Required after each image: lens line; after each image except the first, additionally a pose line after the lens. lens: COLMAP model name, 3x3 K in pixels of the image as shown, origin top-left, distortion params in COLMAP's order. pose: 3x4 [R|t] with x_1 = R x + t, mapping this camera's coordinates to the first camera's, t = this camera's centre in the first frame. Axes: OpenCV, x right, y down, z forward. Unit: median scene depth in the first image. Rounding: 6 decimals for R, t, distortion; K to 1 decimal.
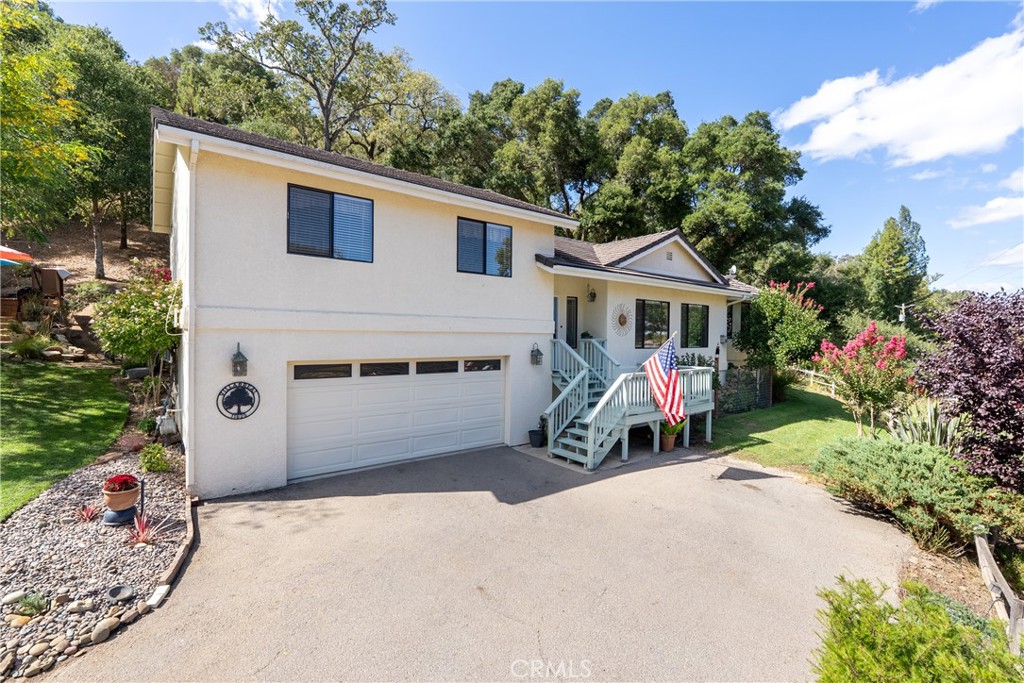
lens RADIAL K [[460.2, 0, 512.8], [0, 460.2, 340.3], [0, 0, 1]] dist [-0.005729, 0.001268]
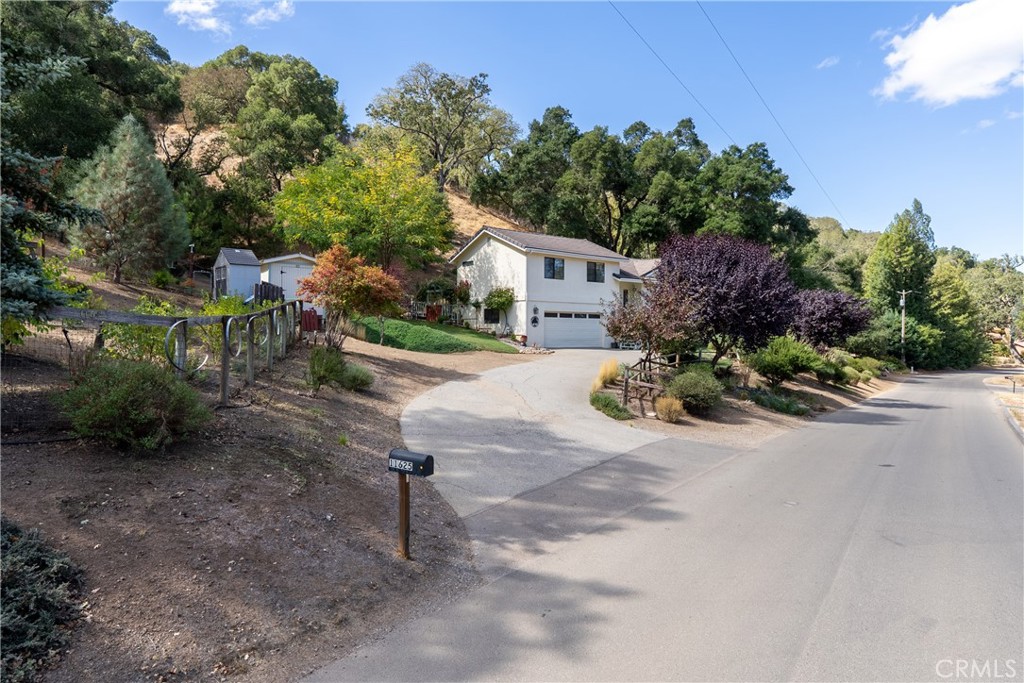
lens RADIAL K [[617.6, 0, 511.4], [0, 617.6, 342.3], [0, 0, 1]] dist [-0.004768, -0.000709]
pose [[0.999967, -0.006219, -0.005151, -0.178346], [0.006229, 0.999979, 0.001981, 0.065708], [0.005138, -0.002013, 0.999985, -0.864452]]
